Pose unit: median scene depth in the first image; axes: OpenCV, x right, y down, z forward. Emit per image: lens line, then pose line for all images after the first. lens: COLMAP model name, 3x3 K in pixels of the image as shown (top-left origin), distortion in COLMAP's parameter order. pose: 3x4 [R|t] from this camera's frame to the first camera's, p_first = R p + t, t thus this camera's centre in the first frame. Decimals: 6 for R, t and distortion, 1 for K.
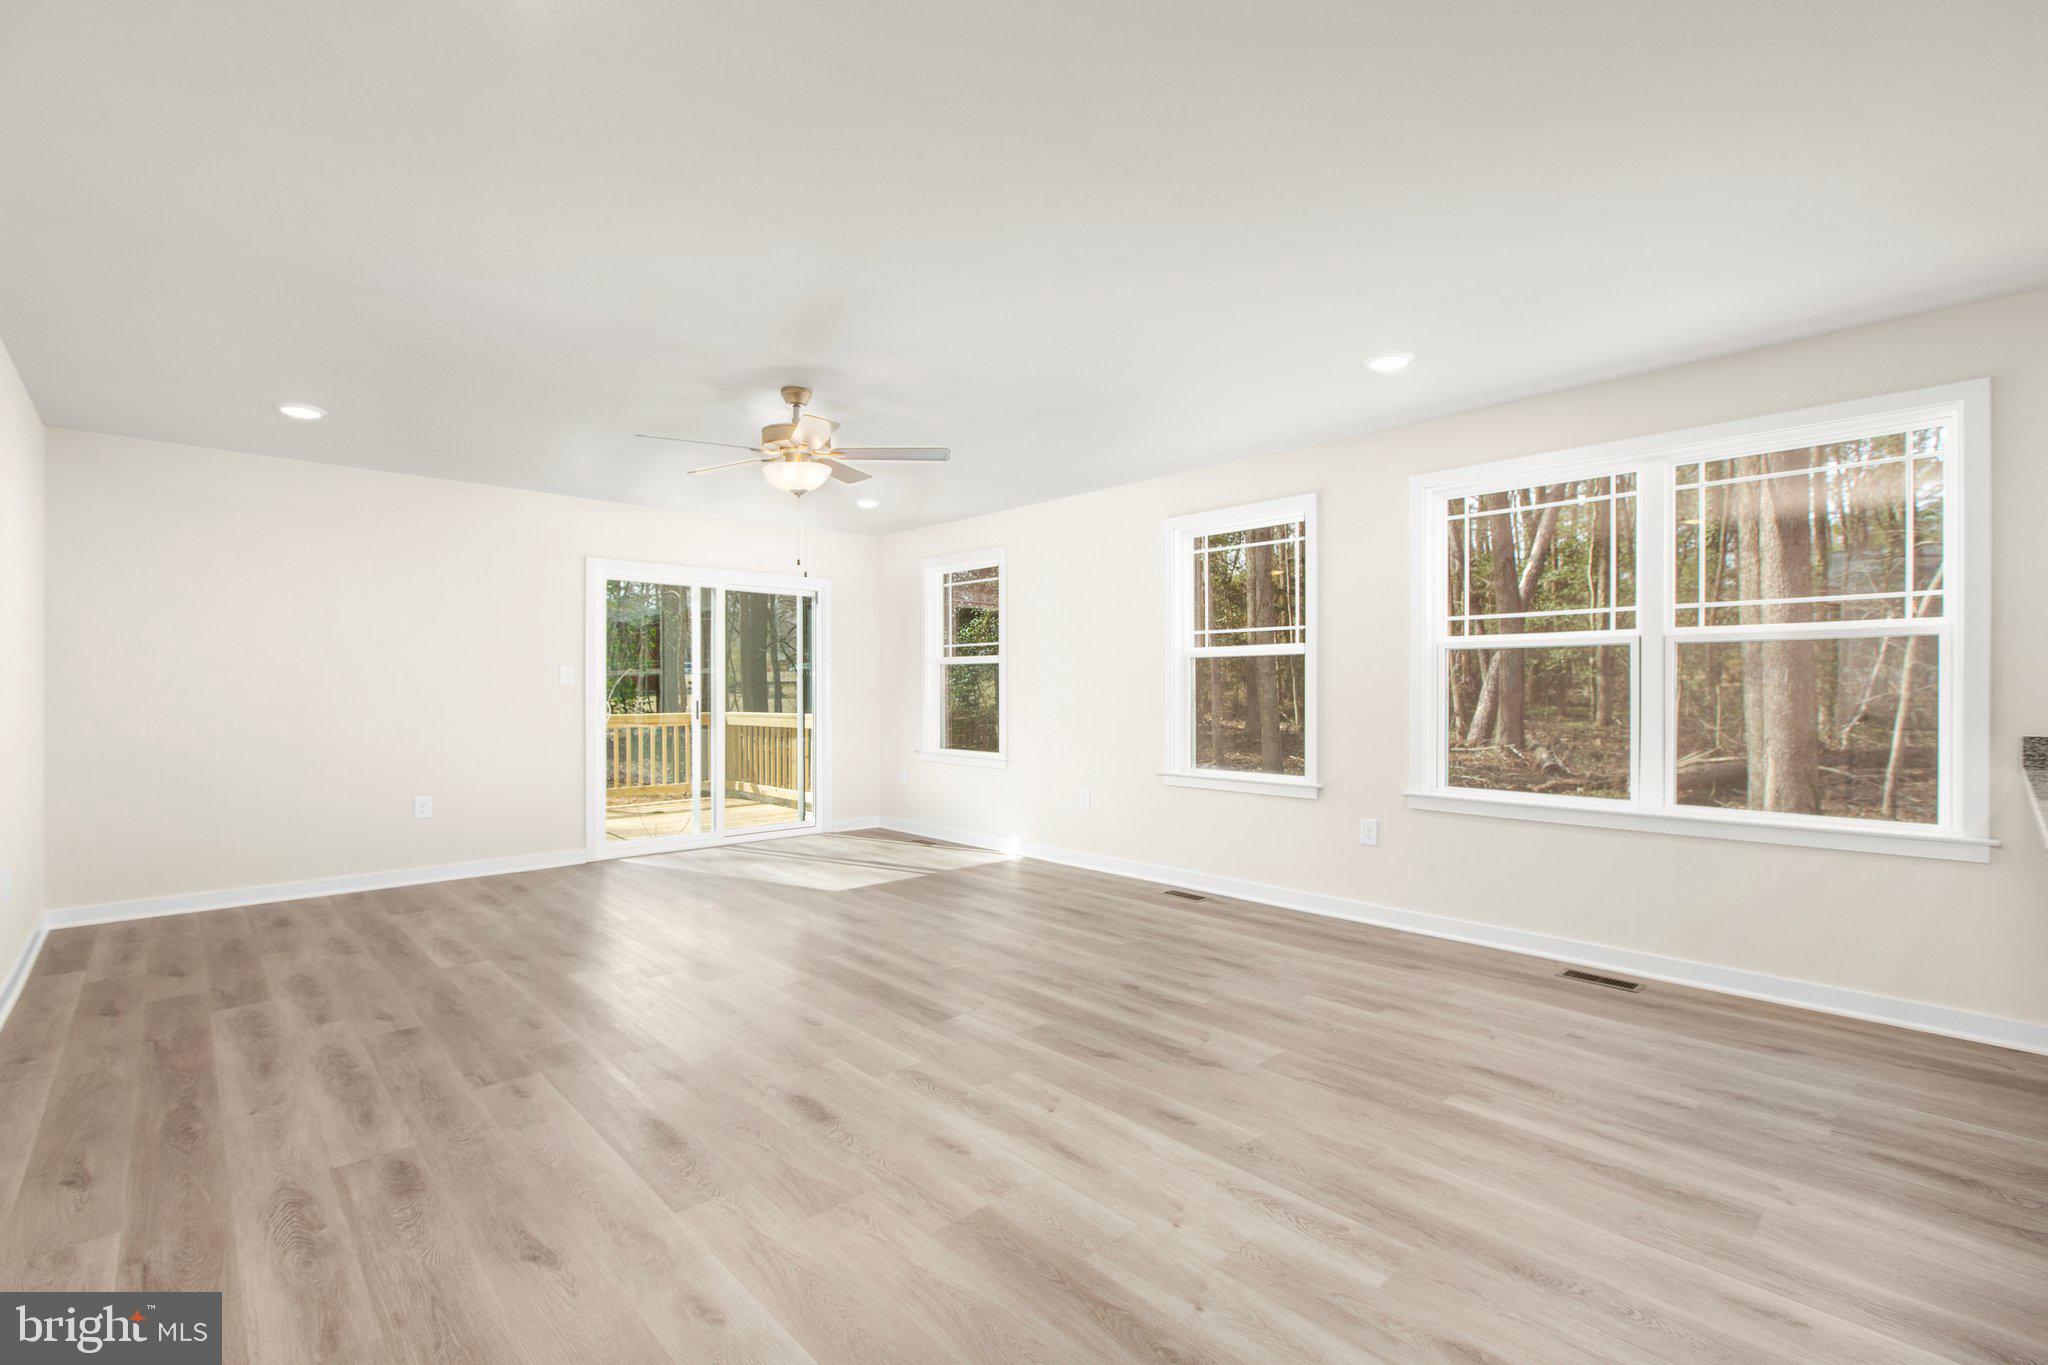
lens RADIAL K [[908.7, 0, 1024.0], [0, 908.7, 682.5], [0, 0, 1]] dist [-0.008178, -0.001002]
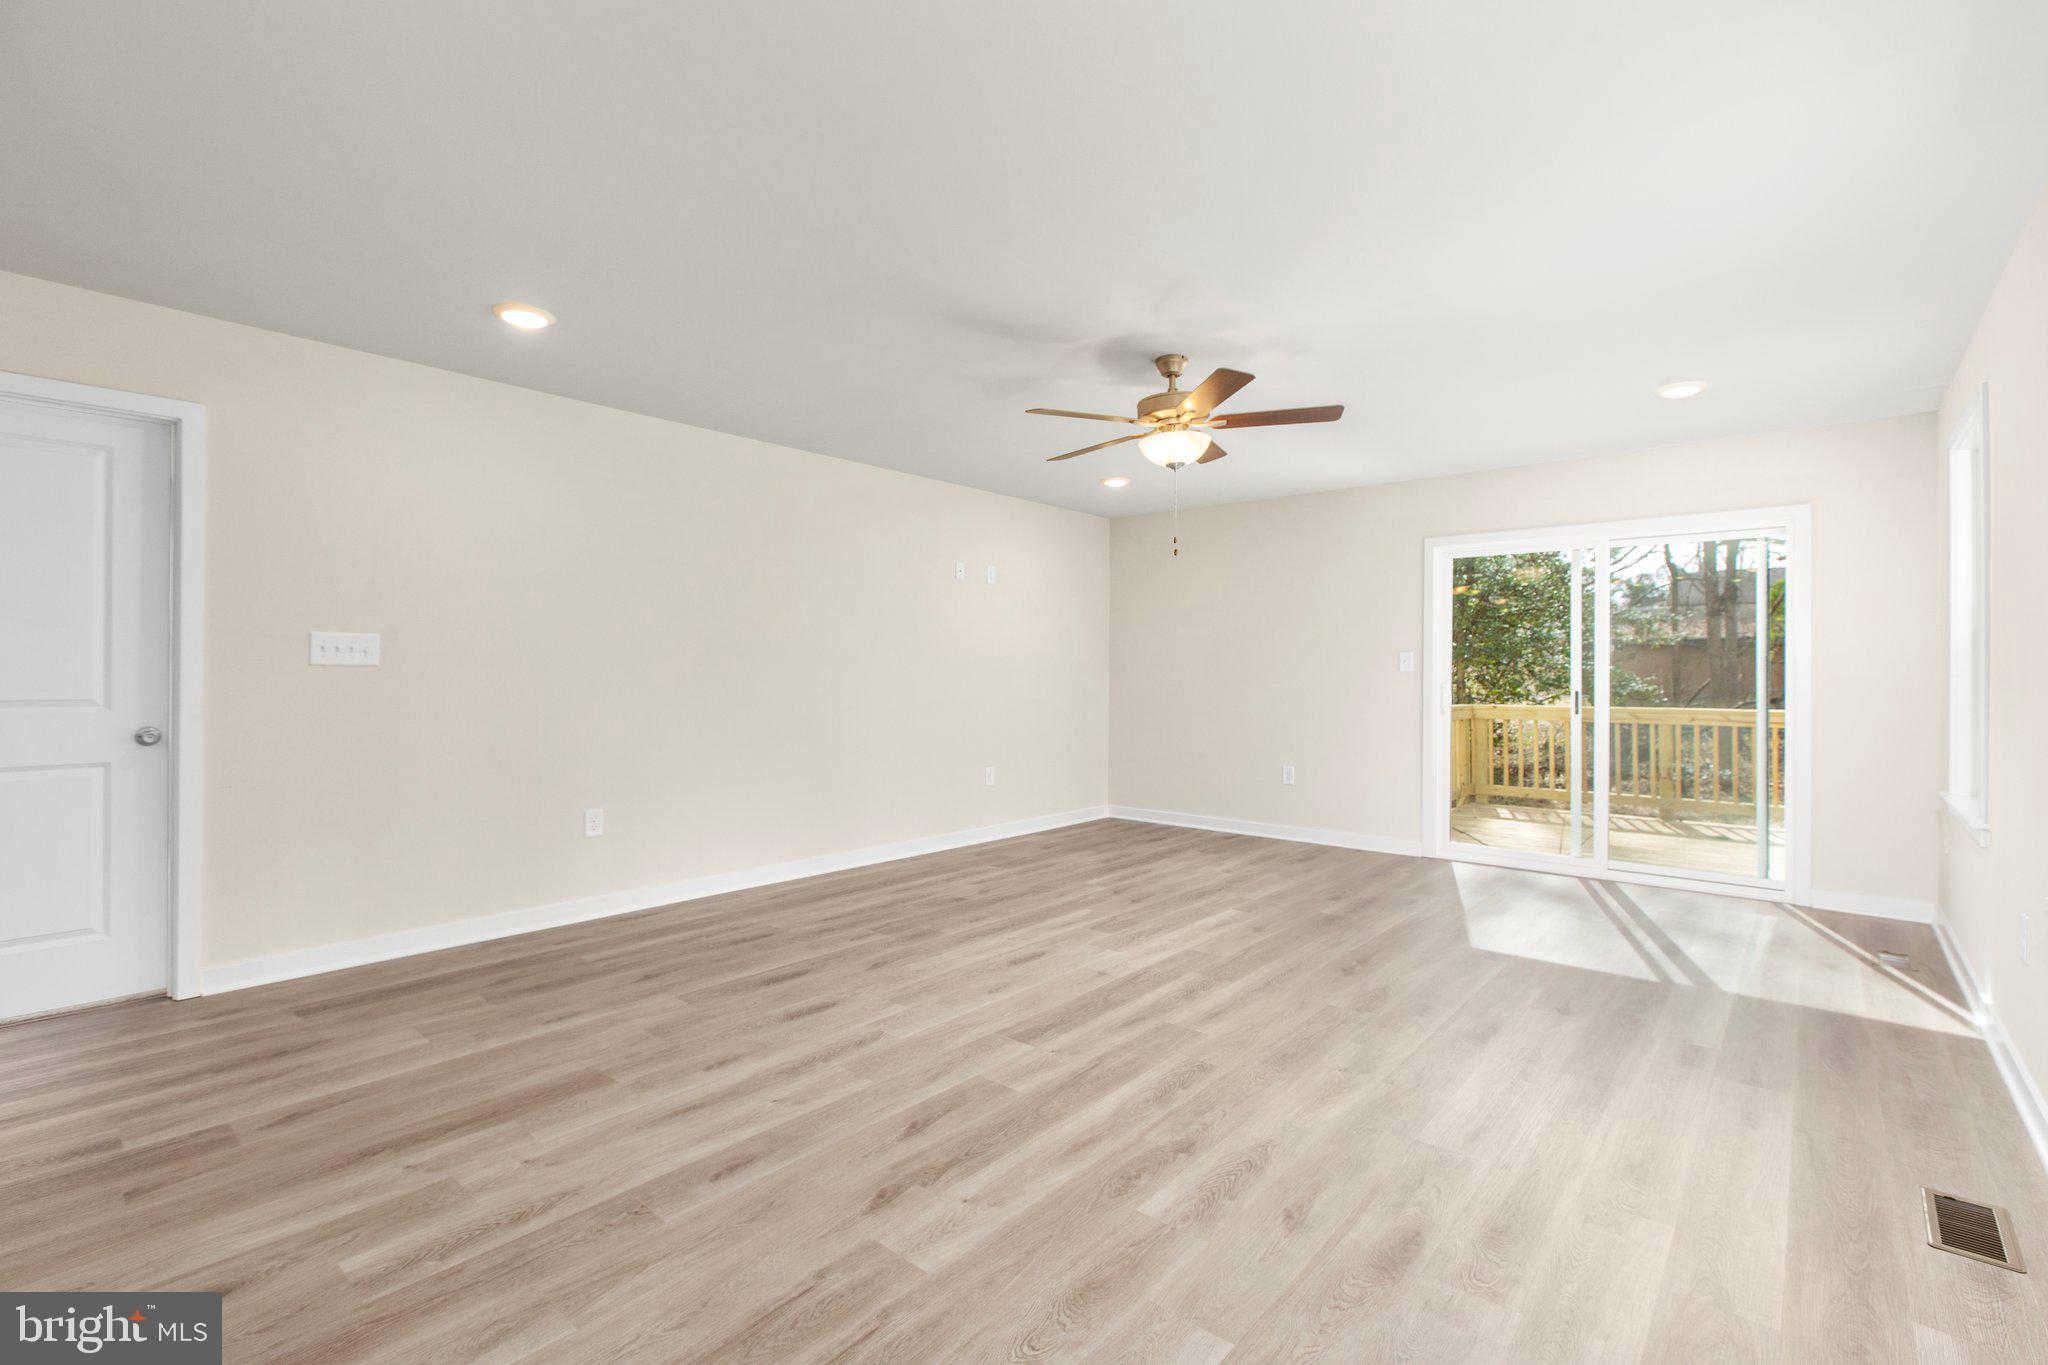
lens RADIAL K [[908.7, 0, 1024.0], [0, 908.7, 682.5], [0, 0, 1]] dist [-0.008178, -0.001002]
pose [[0.111003, 0.010685, -0.993763, 0.964853], [0.002256, 0.999937, 0.011003, 0.006798], [0.993818, -0.003463, 0.110972, 1.084895]]
